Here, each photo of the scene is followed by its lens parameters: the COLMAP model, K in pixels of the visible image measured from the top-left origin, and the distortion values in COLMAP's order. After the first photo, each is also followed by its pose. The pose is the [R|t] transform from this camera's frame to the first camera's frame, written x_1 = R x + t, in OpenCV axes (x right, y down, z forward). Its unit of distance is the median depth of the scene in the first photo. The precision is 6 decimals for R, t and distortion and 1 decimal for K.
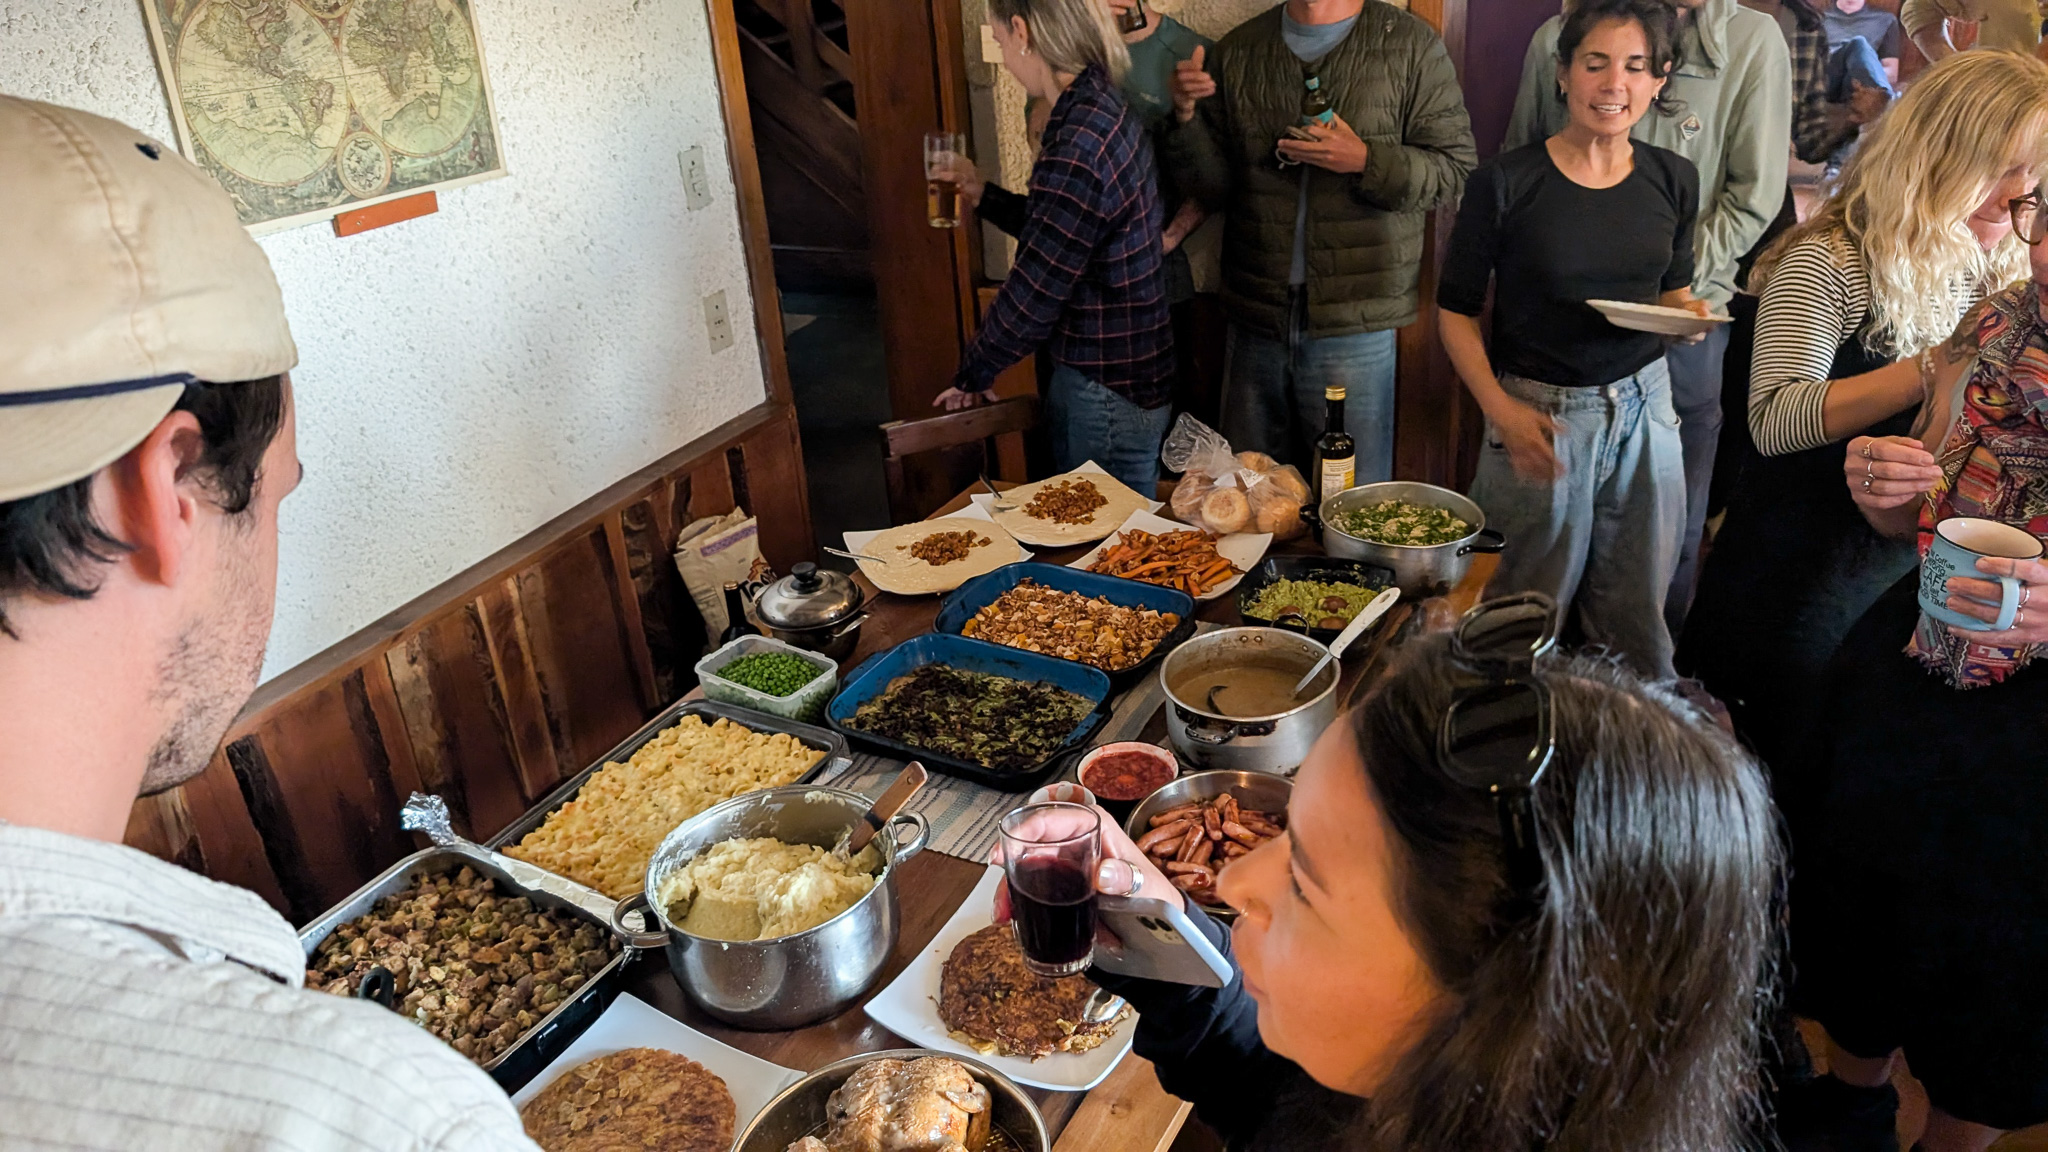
lens RADIAL K [[1528.5, 0, 1024.0], [0, 1528.5, 576.0], [0, 0, 1]] dist [0.206244, -0.613257]
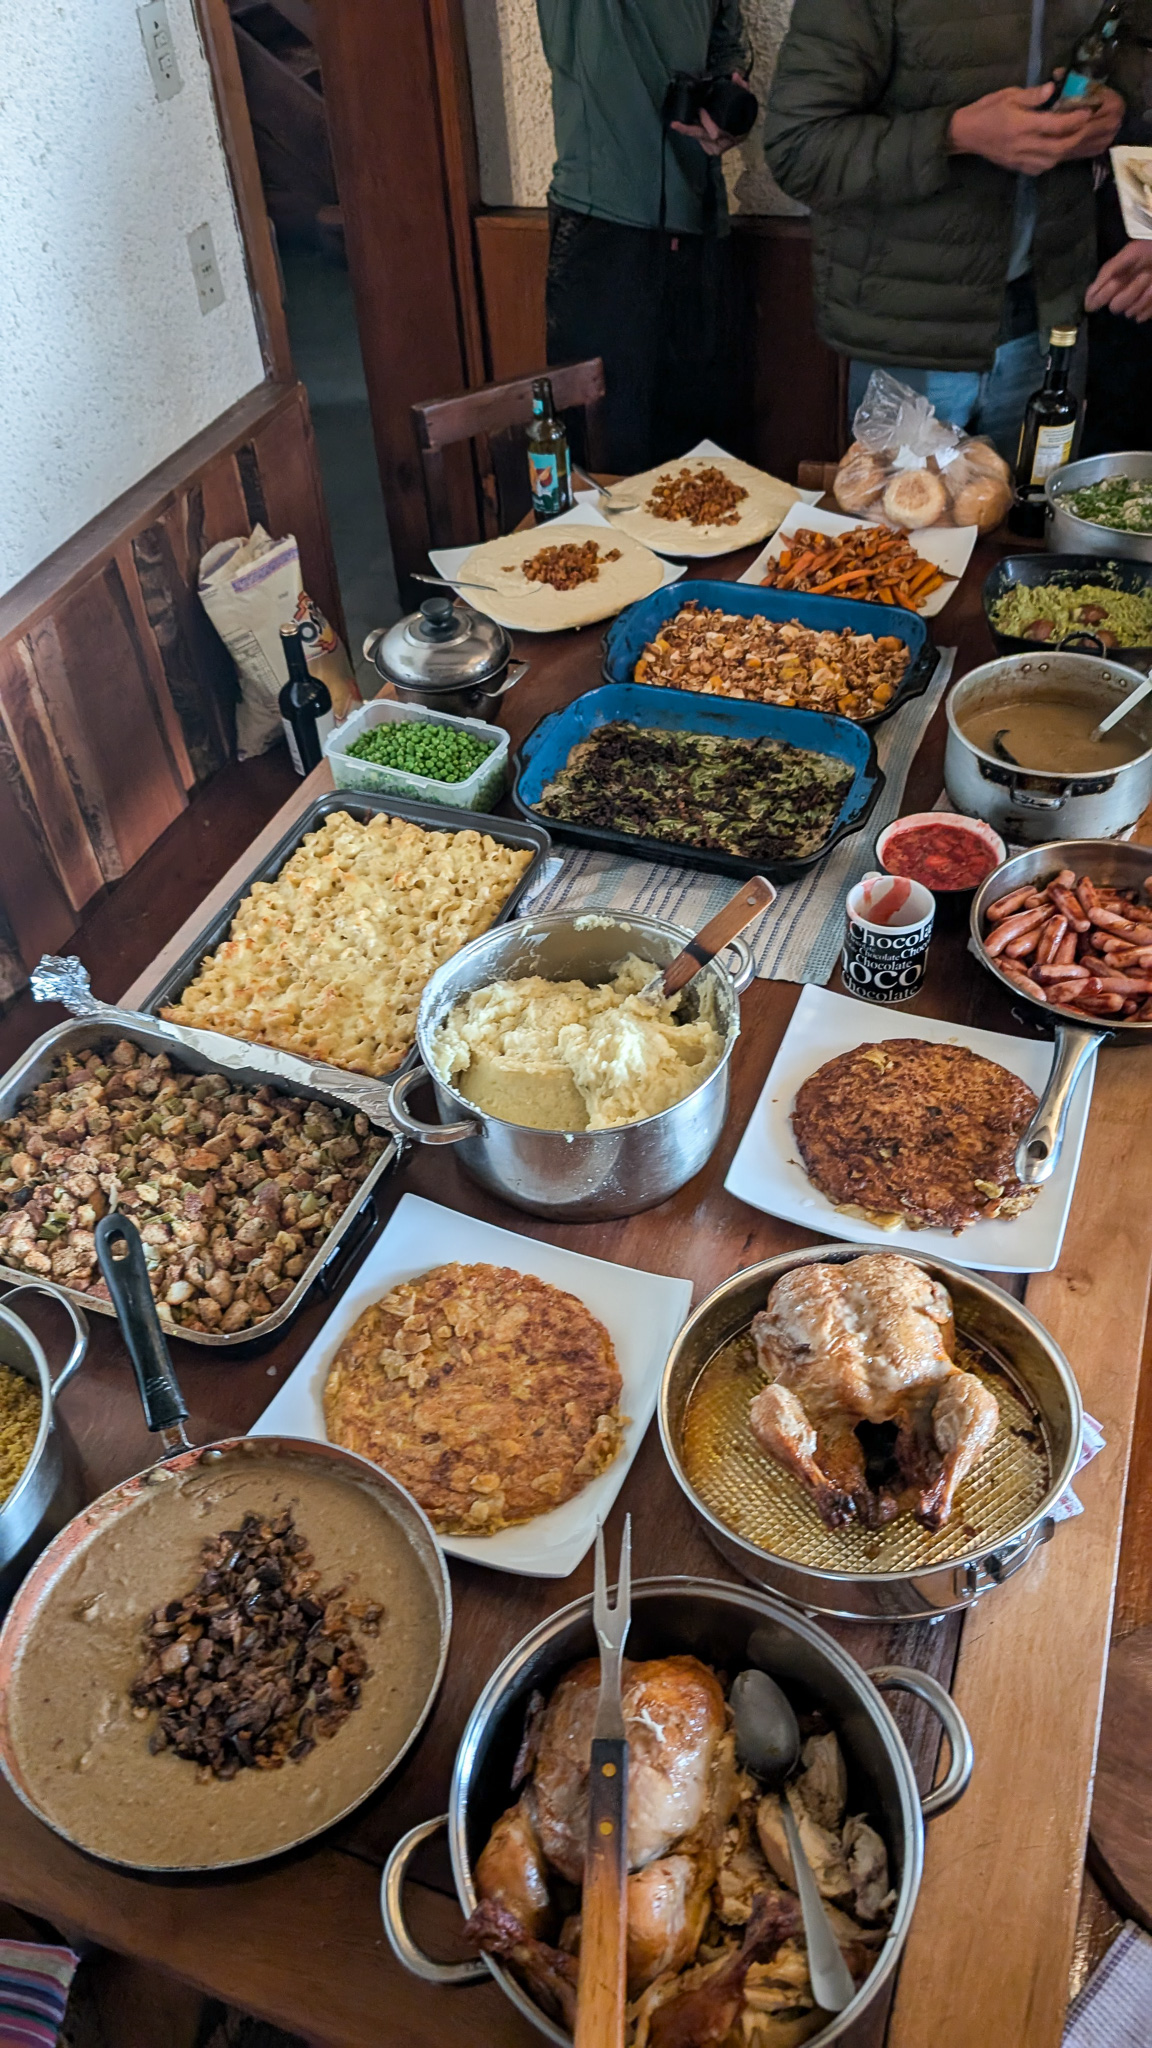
lens RADIAL K [[1493.0, 0, 576.0], [0, 1493.0, 1024.0], [0, 0, 1]] dist [0.006734, 0.003698]
pose [[0.986576, -0.096678, 0.131609, -0.198050], [0.053938, 0.953610, 0.296175, -0.024426], [-0.154138, -0.285100, 0.946023, 0.224289]]
